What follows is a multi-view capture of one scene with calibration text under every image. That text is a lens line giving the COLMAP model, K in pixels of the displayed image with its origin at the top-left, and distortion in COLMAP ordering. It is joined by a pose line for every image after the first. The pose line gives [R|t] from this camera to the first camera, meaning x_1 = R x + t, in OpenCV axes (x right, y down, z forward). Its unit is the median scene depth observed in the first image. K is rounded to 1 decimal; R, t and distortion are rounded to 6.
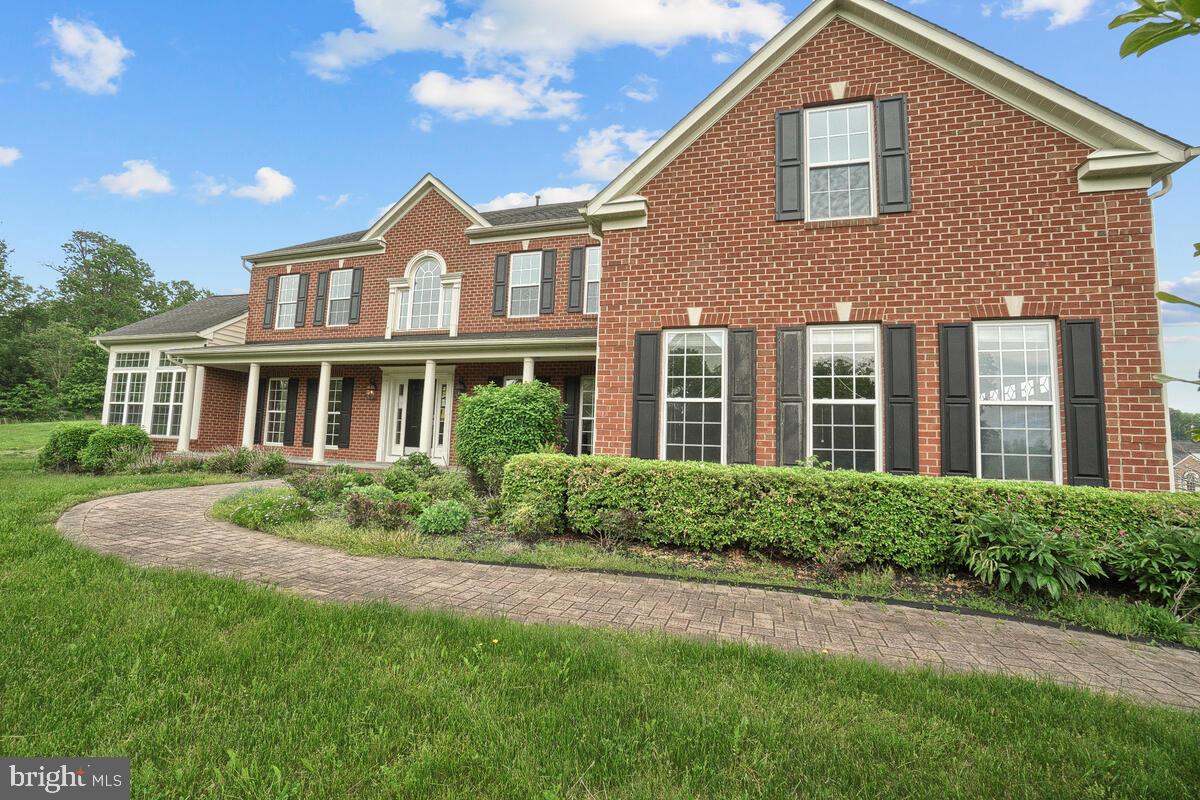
lens RADIAL K [[540.4, 0, 600.3], [0, 540.4, 394.7], [0, 0, 1]] dist [-0.068609, 0.026701]
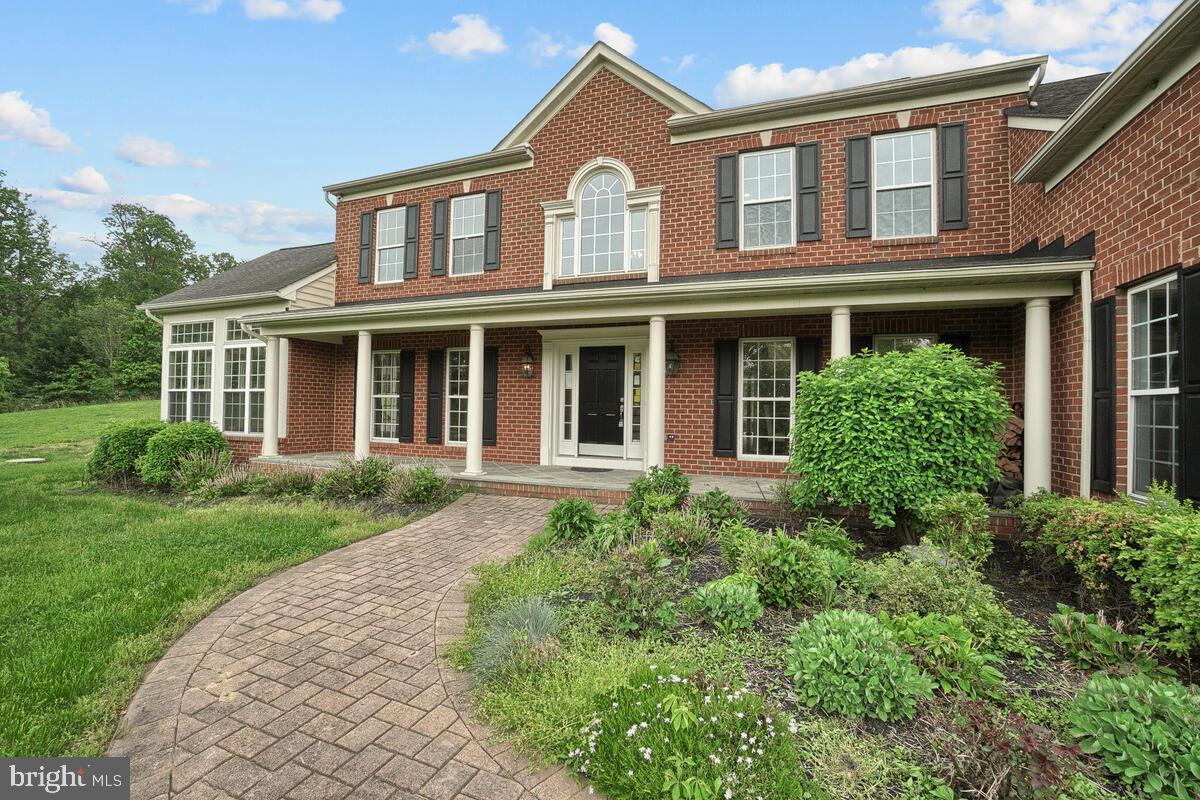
lens RADIAL K [[540.4, 0, 600.3], [0, 540.4, 394.7], [0, 0, 1]] dist [-0.068609, 0.026701]
pose [[0.997984, -0.024996, -0.058331, -0.273017], [0.029113, 0.997063, 0.070831, -0.014518], [0.056389, -0.072387, 0.995781, 0.276637]]
